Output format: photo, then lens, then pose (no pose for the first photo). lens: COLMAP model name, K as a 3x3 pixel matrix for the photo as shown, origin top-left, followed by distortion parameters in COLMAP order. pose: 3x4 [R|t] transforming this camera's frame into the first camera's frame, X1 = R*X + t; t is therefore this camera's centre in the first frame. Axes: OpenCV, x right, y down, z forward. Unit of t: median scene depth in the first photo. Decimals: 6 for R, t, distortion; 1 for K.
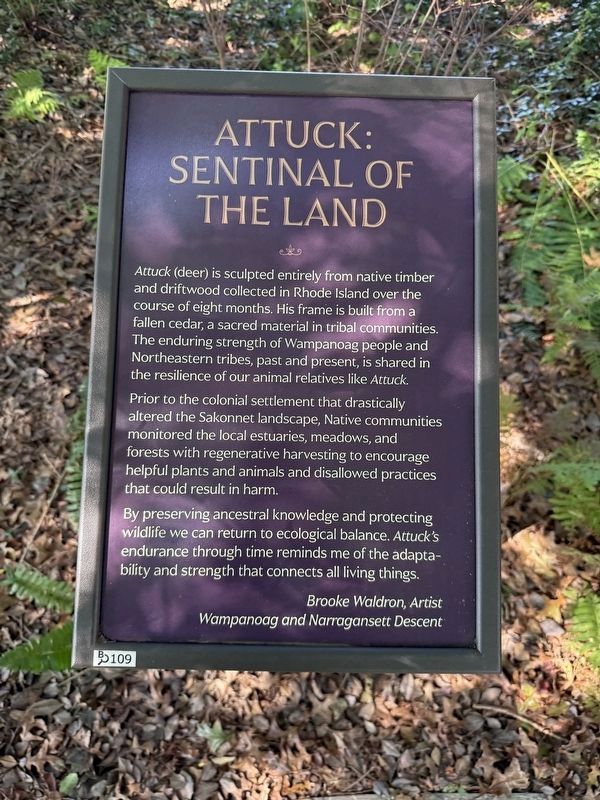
lens RADIAL K [[579.9, 0, 298.9], [0, 579.9, 399.4], [0, 0, 1]] dist [0.001726, -0.018309]
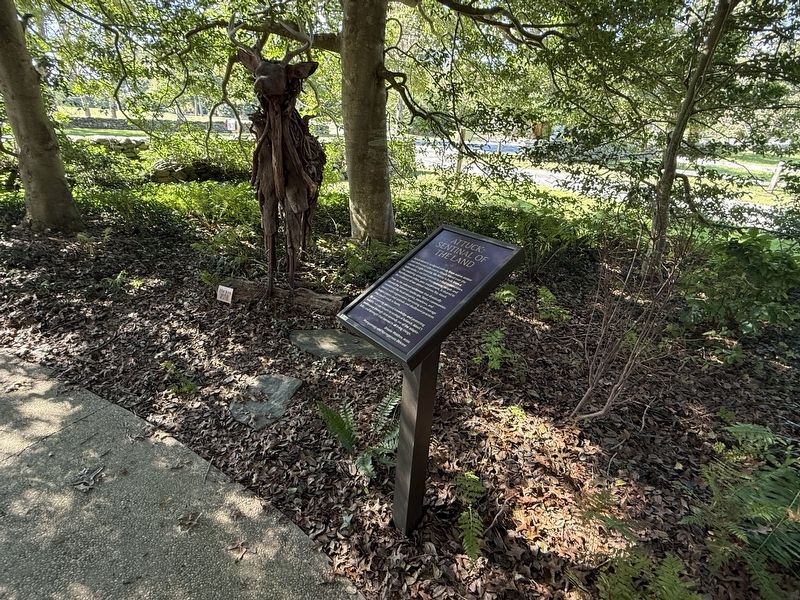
lens RADIAL K [[440.4, 0, 401.3], [0, 440.4, 301.3], [0, 0, 1]] dist [-0.000152, 0.000055]
pose [[0.649056, 0.303246, -0.697688, 0.768284], [-0.643758, 0.707604, -0.291329, 0.382382], [0.405342, 0.638231, 0.654491, -0.334176]]
